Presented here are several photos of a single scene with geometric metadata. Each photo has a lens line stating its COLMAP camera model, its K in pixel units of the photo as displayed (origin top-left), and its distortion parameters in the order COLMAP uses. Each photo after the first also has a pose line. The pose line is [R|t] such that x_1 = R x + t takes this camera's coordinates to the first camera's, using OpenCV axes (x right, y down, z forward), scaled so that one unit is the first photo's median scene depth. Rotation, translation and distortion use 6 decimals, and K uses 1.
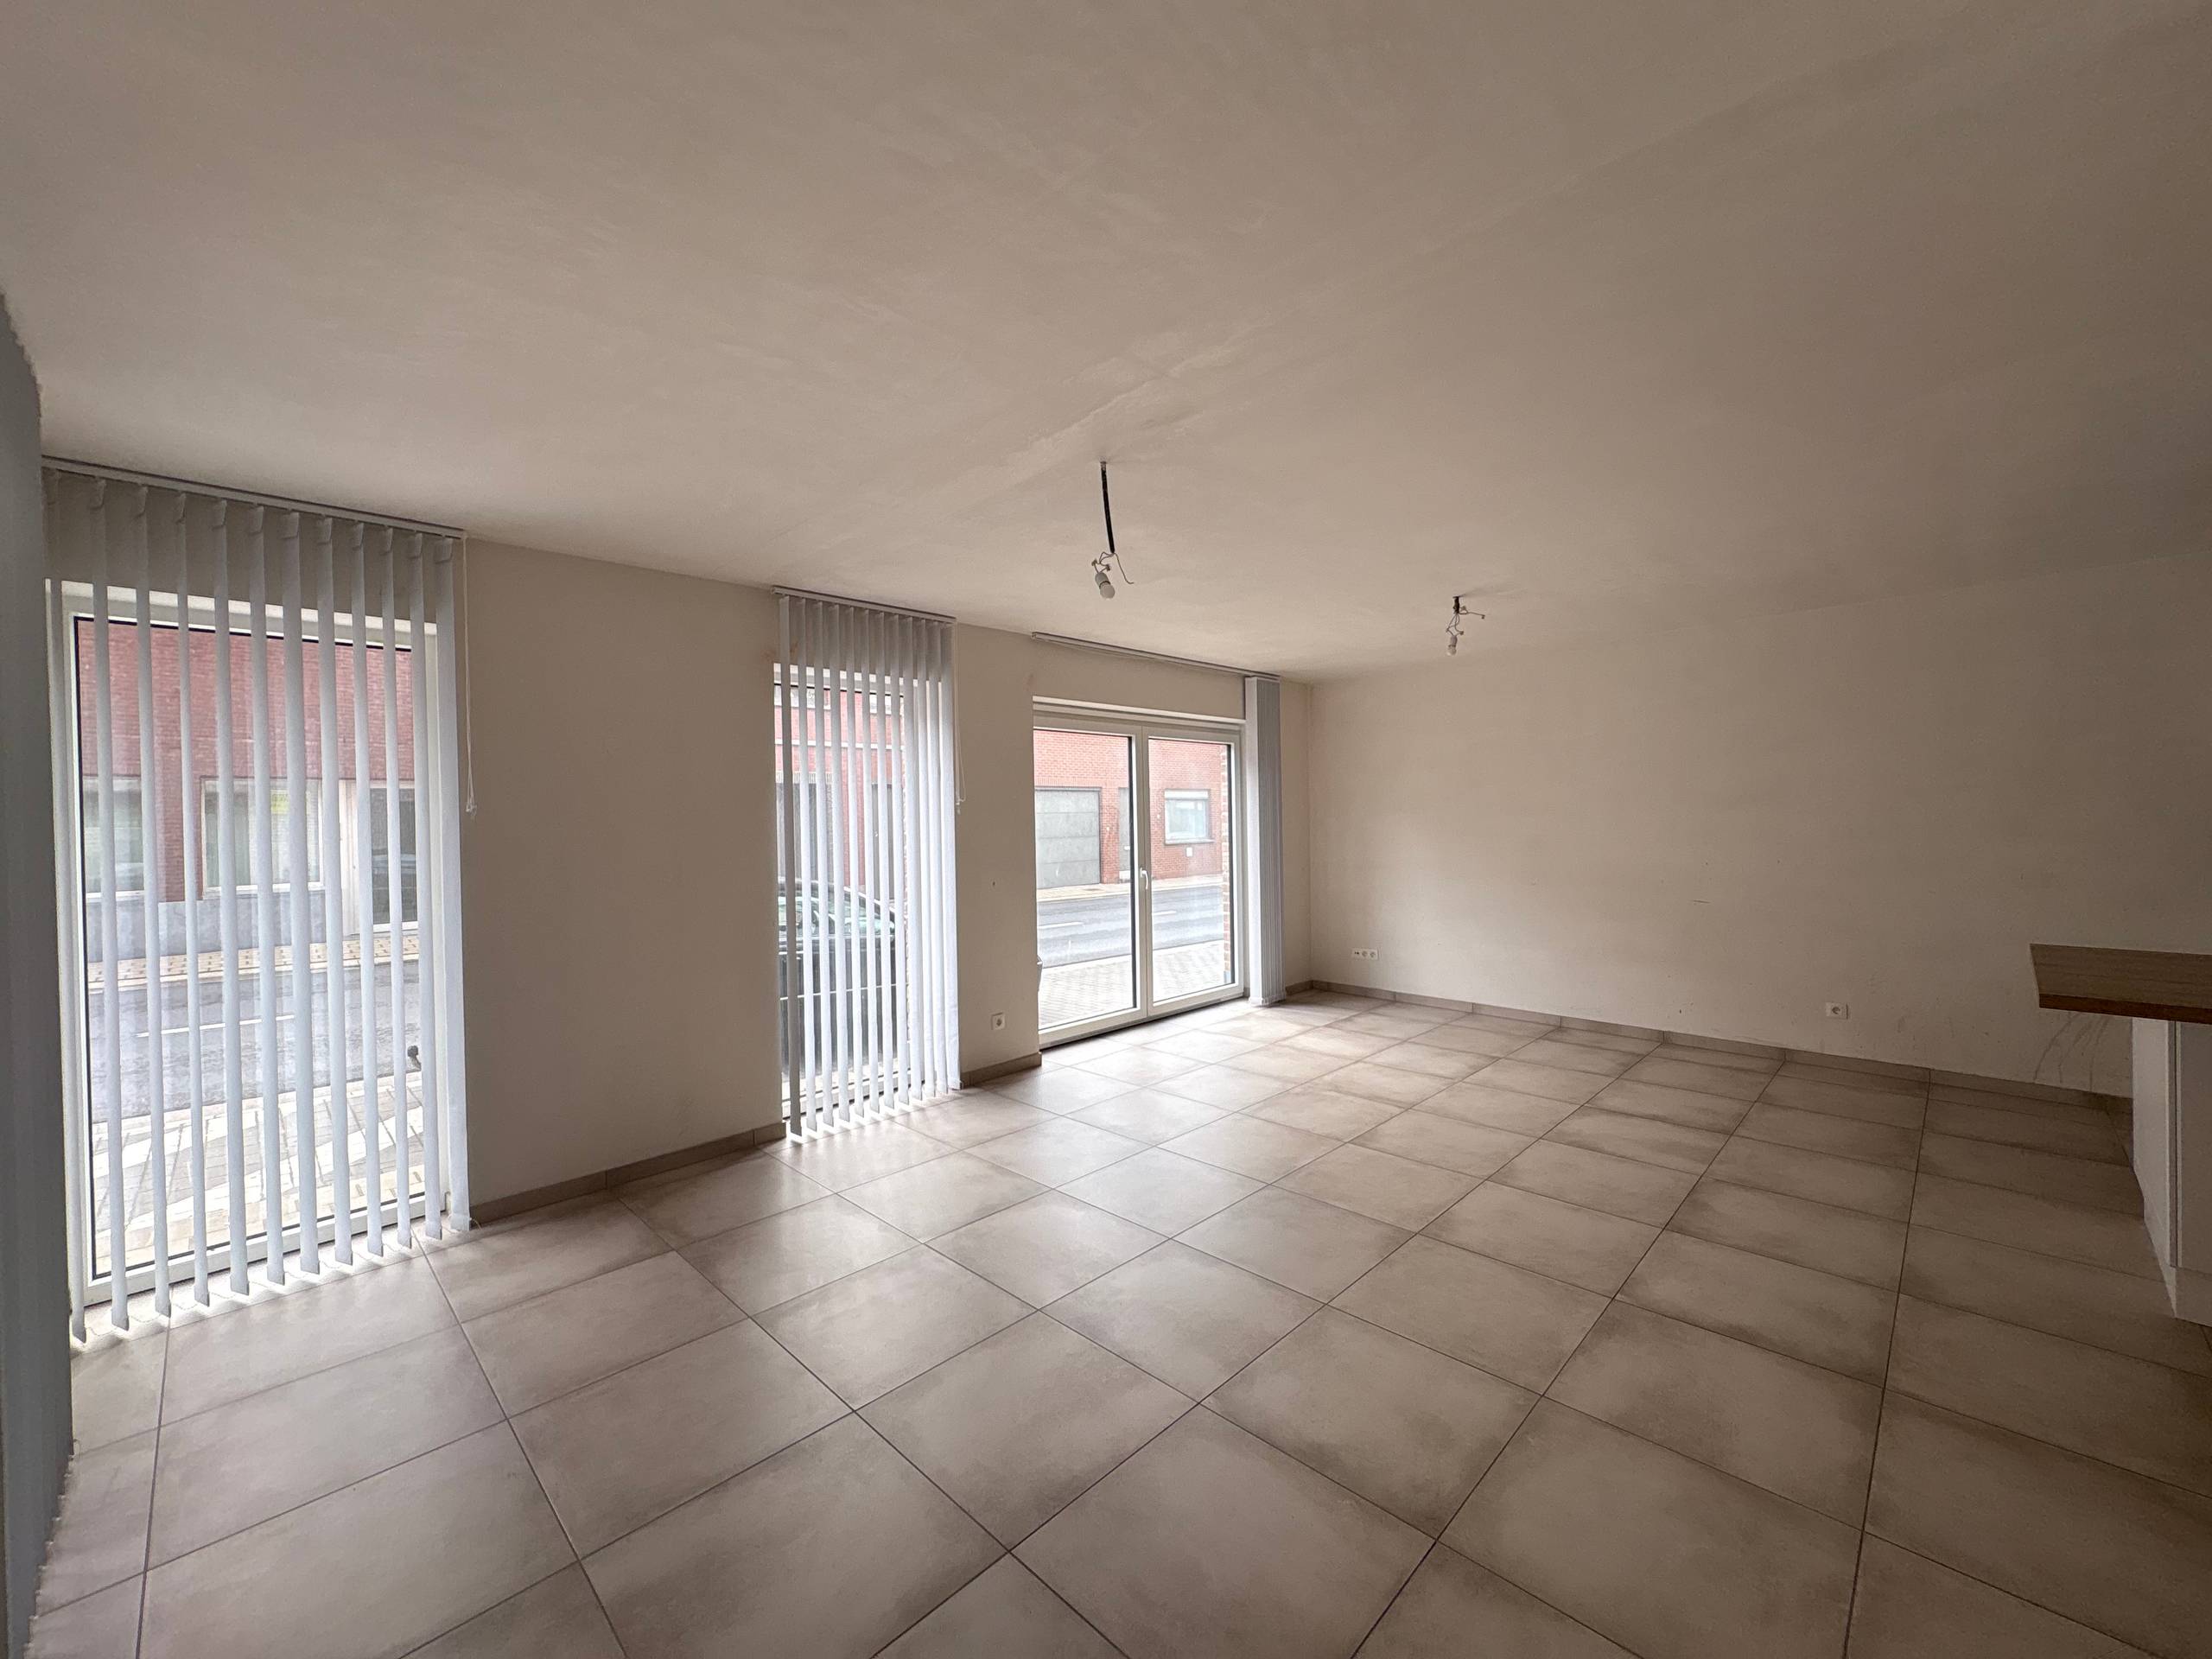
lens RADIAL K [[885.2, 0, 1101.8], [0, 885.2, 825.5], [0, 0, 1]] dist [-0.000306, 0.000126]
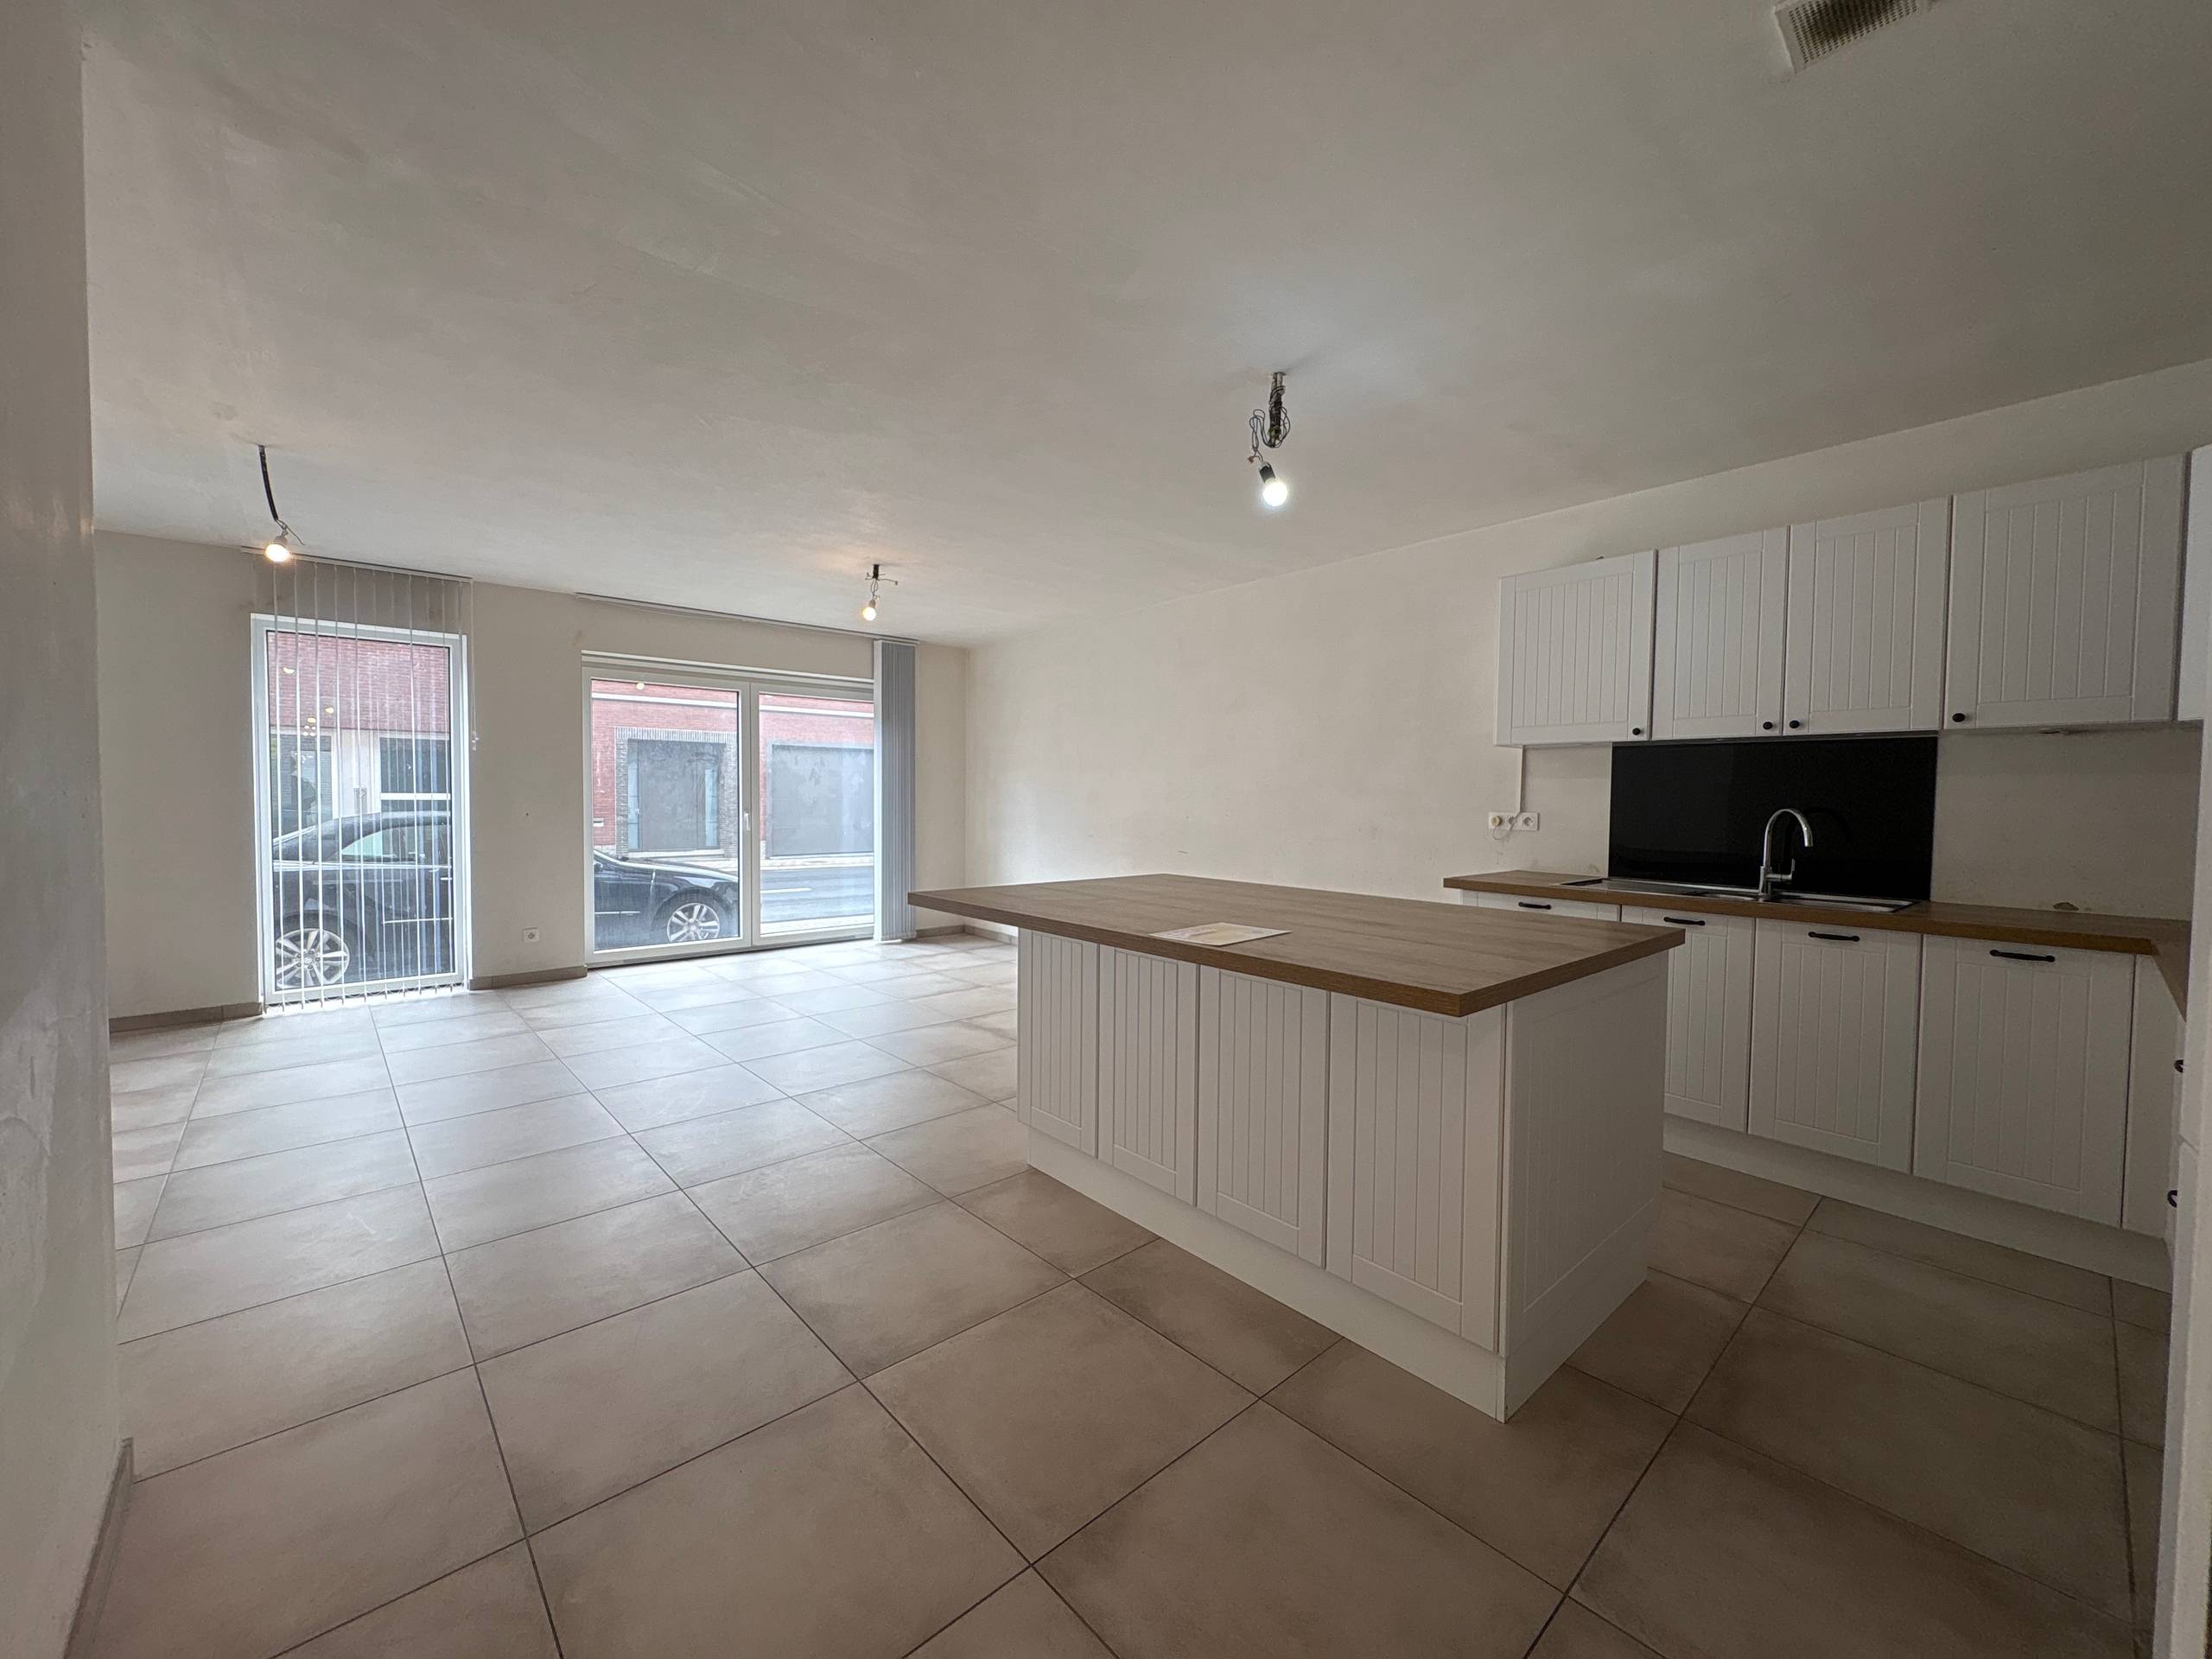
lens RADIAL K [[885.2, 0, 1101.8], [0, 885.2, 825.5], [0, 0, 1]] dist [-0.000306, 0.000126]
pose [[0.998216, 0.030367, -0.051406, 0.800502], [-0.028855, 0.999136, 0.029900, 0.029526], [0.052270, -0.028363, 0.998230, -0.116539]]
